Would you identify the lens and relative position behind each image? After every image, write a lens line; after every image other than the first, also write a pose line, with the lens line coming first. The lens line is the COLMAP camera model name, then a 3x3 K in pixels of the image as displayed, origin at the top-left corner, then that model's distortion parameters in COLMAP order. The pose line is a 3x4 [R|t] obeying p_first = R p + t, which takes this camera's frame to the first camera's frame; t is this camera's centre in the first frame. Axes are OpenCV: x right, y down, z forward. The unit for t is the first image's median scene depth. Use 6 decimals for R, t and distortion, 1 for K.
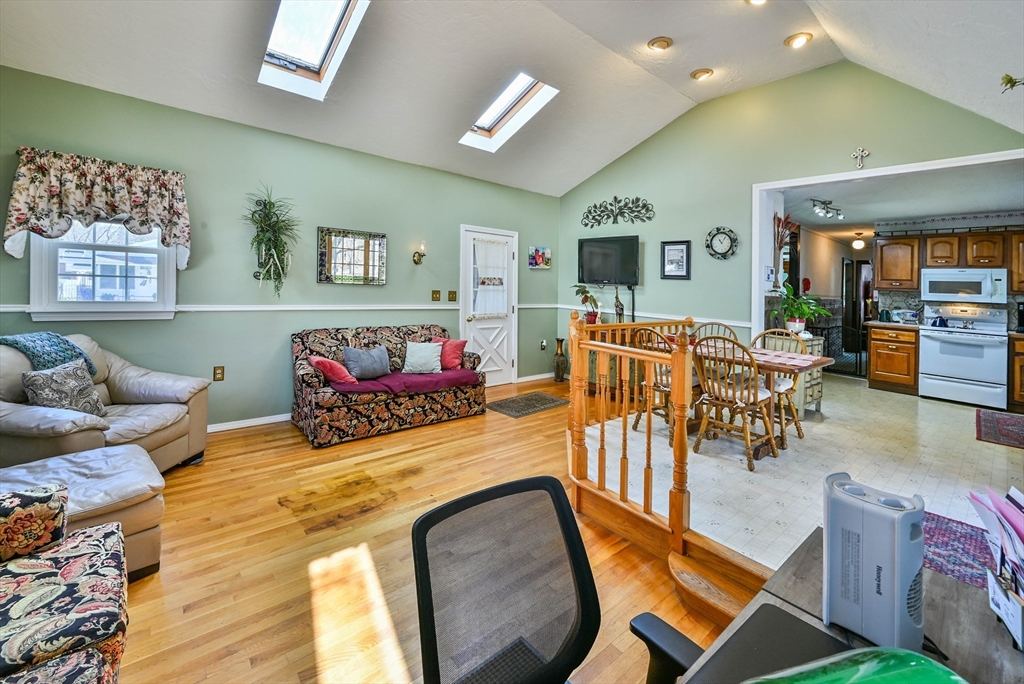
lens RADIAL K [[416.7, 0, 544.8], [0, 416.7, 269.3], [0, 0, 1]] dist [-0.005137, 0.001257]
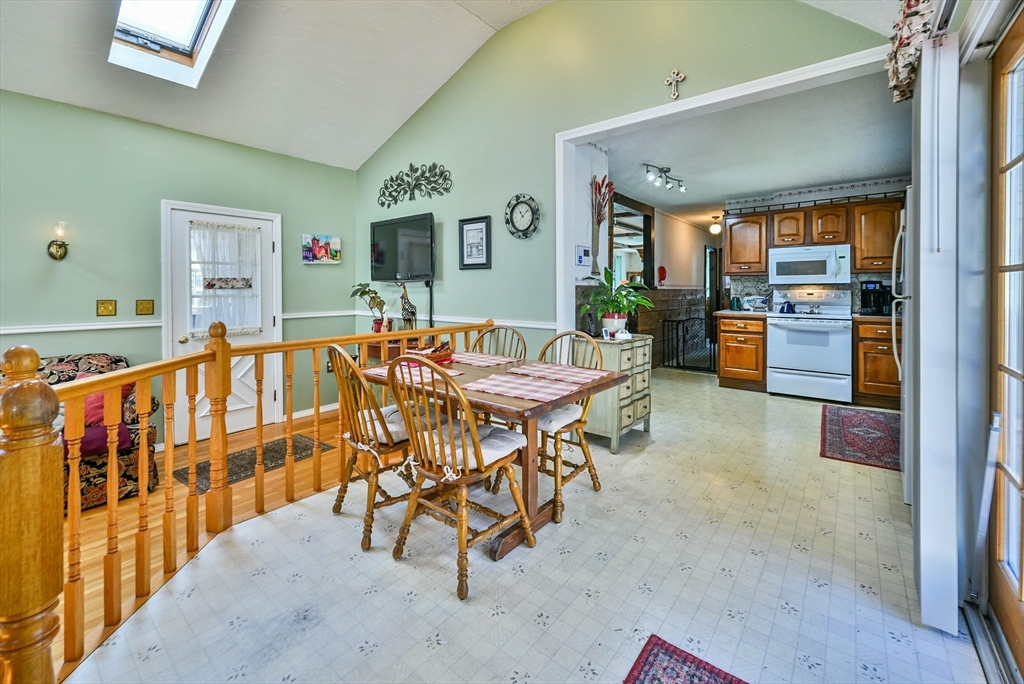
lens RADIAL K [[416.7, 0, 531.8], [0, 416.7, 285.6], [0, 0, 1]] dist [-0.005137, 0.001257]
pose [[0.981888, -0.042330, 0.184672, 0.255900], [0.036378, 0.998707, 0.035503, 0.028534], [-0.185936, -0.028142, 0.982159, 0.231753]]
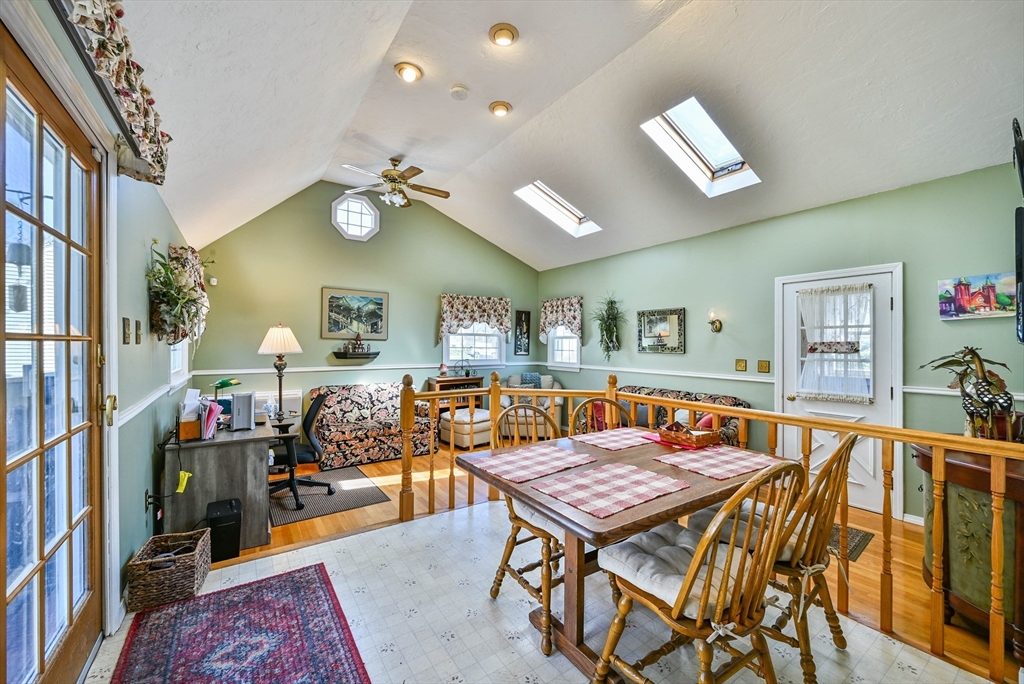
lens RADIAL K [[416.7, 0, 515.8], [0, 416.7, 338.0], [0, 0, 1]] dist [-0.005137, 0.001257]
pose [[-0.138404, -0.062010, -0.988433, 0.655707], [0.019487, 0.997674, -0.065319, 0.050874], [0.990184, -0.028302, -0.136874, 0.608736]]
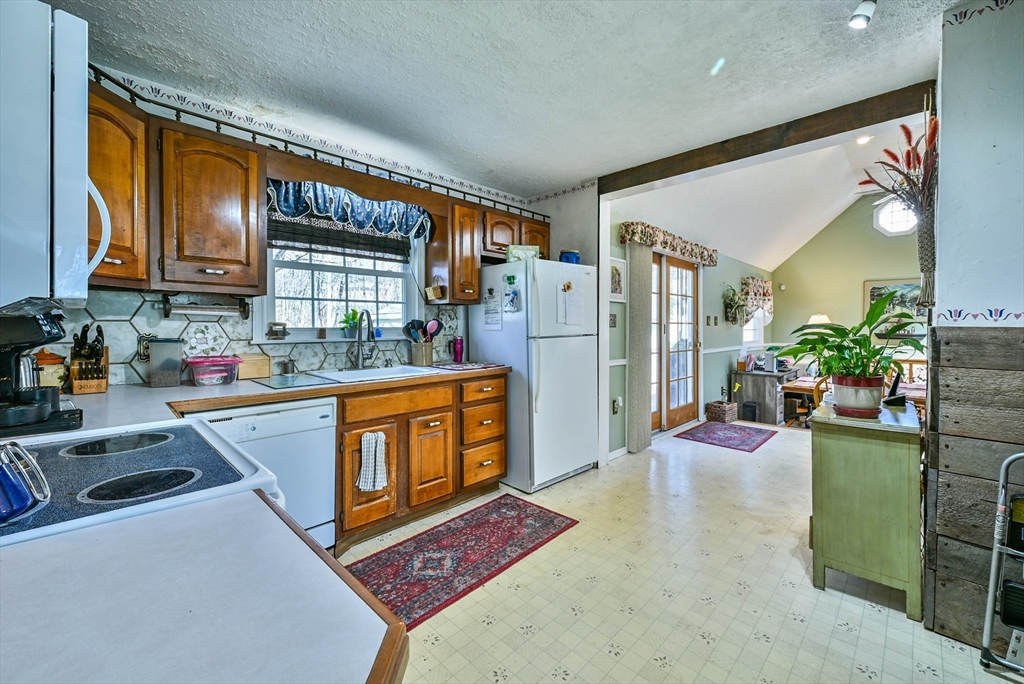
lens RADIAL K [[416.7, 0, 508.3], [0, 416.7, 334.4], [0, 0, 1]] dist [-0.005137, 0.001257]
pose [[-0.998018, -0.046646, -0.042234, 0.862309], [-0.045978, 0.998803, -0.016662, 0.086255], [0.042961, -0.014687, -0.998969, 1.209146]]
